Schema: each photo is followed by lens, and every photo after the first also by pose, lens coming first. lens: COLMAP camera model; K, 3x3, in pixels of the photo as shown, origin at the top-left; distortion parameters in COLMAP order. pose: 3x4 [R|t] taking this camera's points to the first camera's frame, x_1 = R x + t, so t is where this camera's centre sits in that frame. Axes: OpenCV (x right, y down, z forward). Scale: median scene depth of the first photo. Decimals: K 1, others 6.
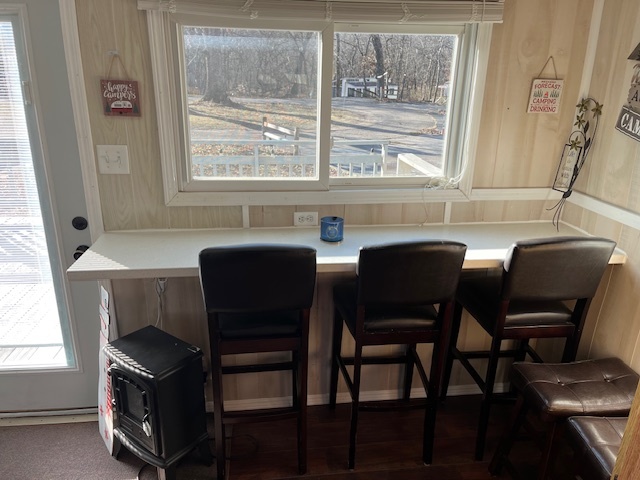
lens RADIAL K [[487.9, 0, 320.0], [0, 487.9, 240.0], [0, 0, 1]] dist [0.093362, -0.119179]
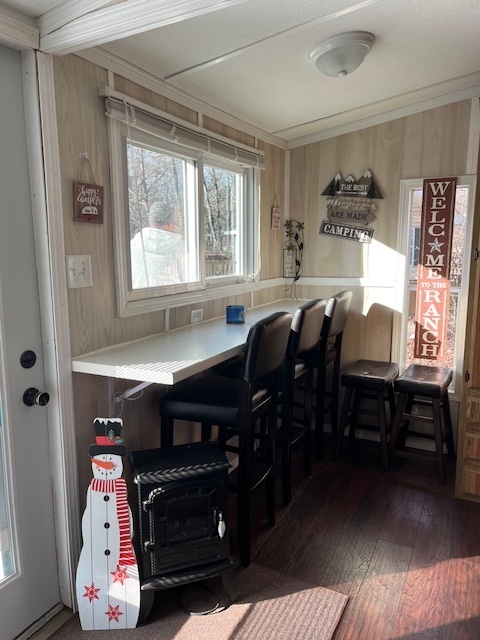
lens RADIAL K [[487.9, 0, 240.0], [0, 487.9, 320.0], [0, 0, 1]] dist [0.093362, -0.119179]
pose [[0.547446, -0.147163, 0.823800, -1.000929], [0.288489, 0.957259, -0.020708, 0.019845], [-0.785543, 0.248994, 0.566502, 0.304440]]
